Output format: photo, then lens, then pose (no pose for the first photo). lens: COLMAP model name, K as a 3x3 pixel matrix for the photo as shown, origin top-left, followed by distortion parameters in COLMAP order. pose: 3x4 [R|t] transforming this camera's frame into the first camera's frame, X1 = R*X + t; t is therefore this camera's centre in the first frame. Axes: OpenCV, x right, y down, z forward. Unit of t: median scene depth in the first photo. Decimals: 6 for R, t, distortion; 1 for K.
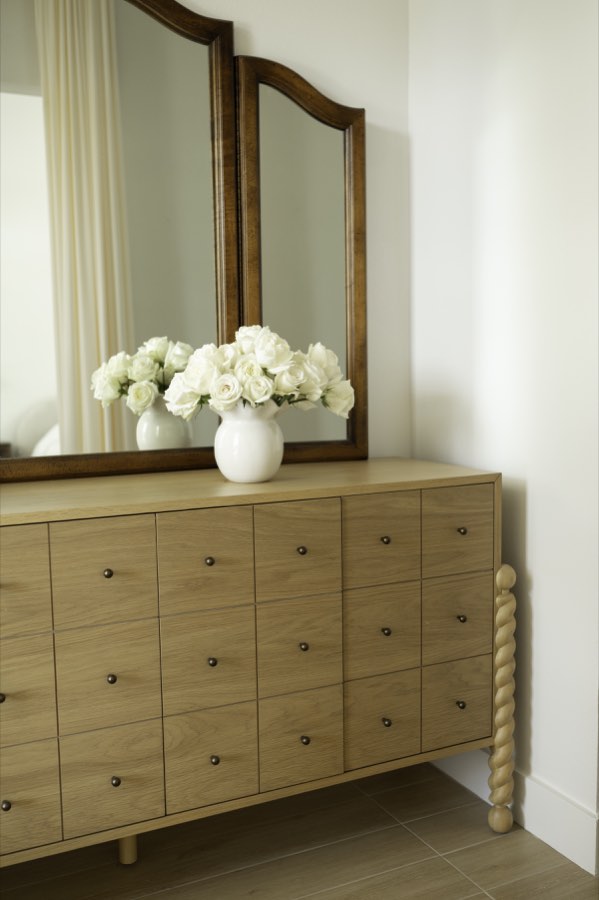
lens RADIAL K [[910.0, 0, 299.5], [0, 910.0, 450.0], [0, 0, 1]] dist [-0.006548, 0.010394]
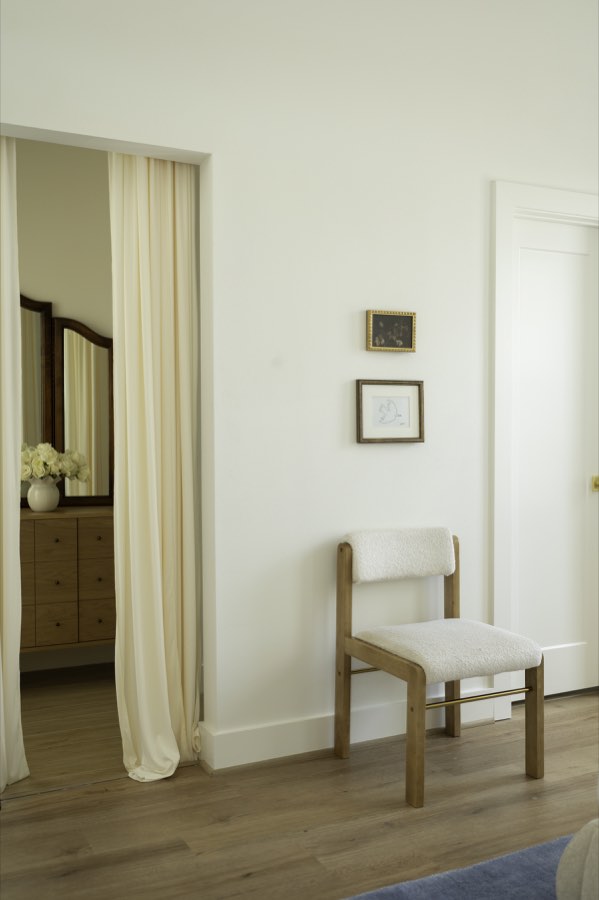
lens RADIAL K [[893.7, 0, 299.5], [0, 893.7, 450.0], [0, 0, 1]] dist [-0.009602, -0.001476]
pose [[0.999864, 0.011398, -0.011904, 0.624046], [-0.012332, 0.996588, -0.081604, 0.055613], [0.010934, 0.081740, 0.996594, -1.244880]]
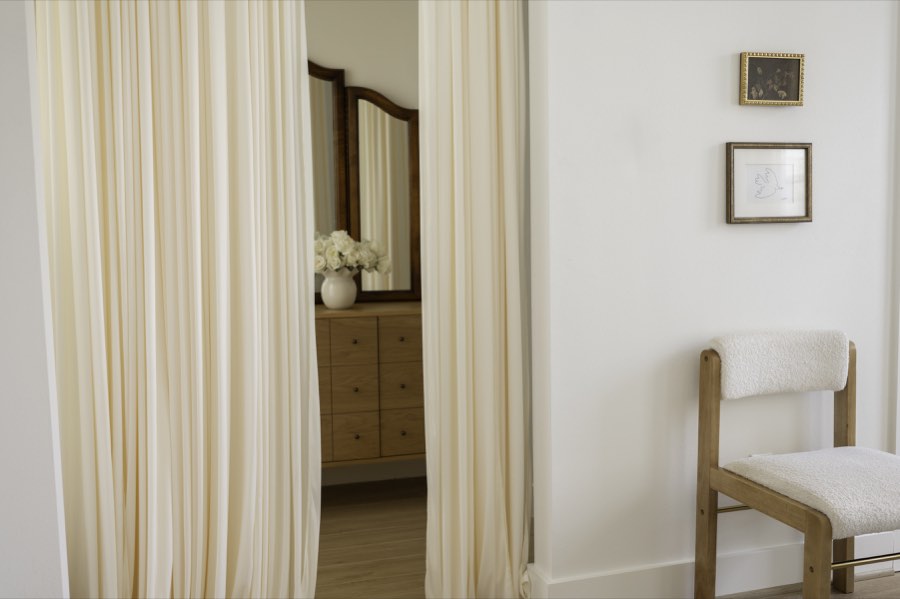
lens RADIAL K [[910.0, 0, 450.0], [0, 910.0, 299.5], [0, 0, 1]] dist [-0.006548, 0.010394]
pose [[0.986664, 0.013243, -0.162228, 0.521362], [-0.016233, 0.999722, -0.017121, 0.044991], [0.161956, 0.019526, 0.986605, -0.942092]]
